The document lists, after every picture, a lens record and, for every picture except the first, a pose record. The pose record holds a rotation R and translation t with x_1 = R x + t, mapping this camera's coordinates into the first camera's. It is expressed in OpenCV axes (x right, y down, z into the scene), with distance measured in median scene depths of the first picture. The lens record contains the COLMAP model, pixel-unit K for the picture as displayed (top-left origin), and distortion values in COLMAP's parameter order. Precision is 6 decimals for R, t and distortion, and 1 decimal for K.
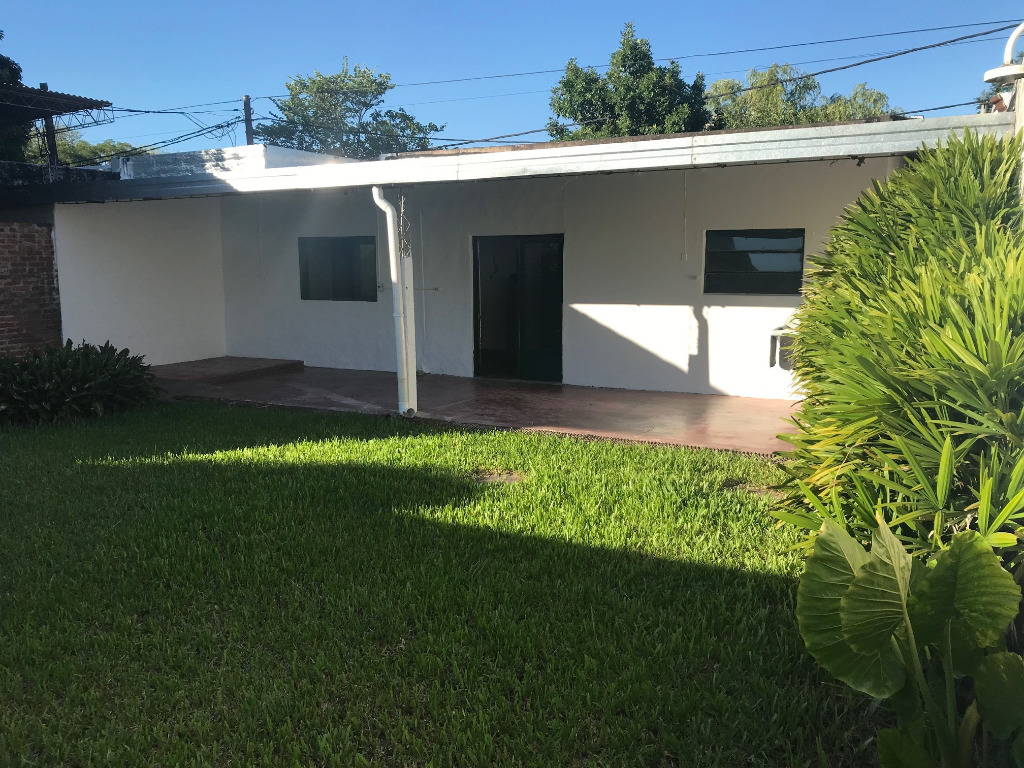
lens RADIAL K [[835.6, 0, 512.6], [0, 835.6, 383.3], [0, 0, 1]] dist [0.048600, 0.001499]
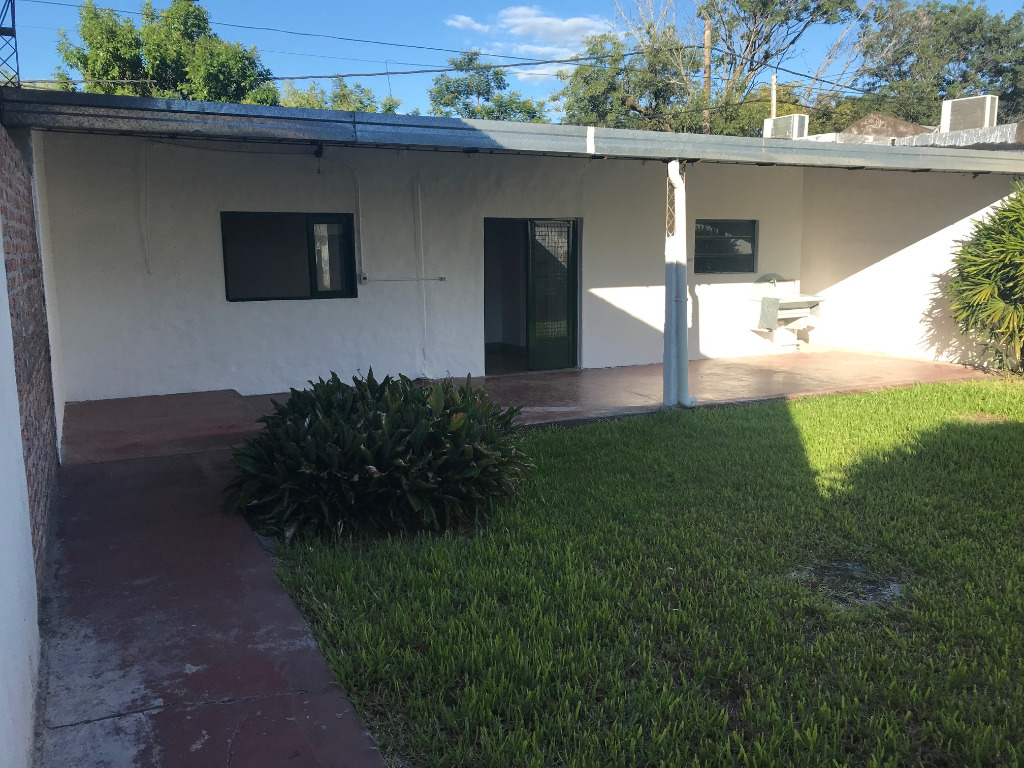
lens RADIAL K [[835.6, 0, 512.7], [0, 835.6, 384.8], [0, 0, 1]] dist [0.048600, 0.001499]
pose [[0.618944, -0.125057, 0.775416, -0.814348], [0.121276, 0.990620, 0.062961, -0.056885], [-0.776016, 0.055070, 0.628304, 0.462533]]
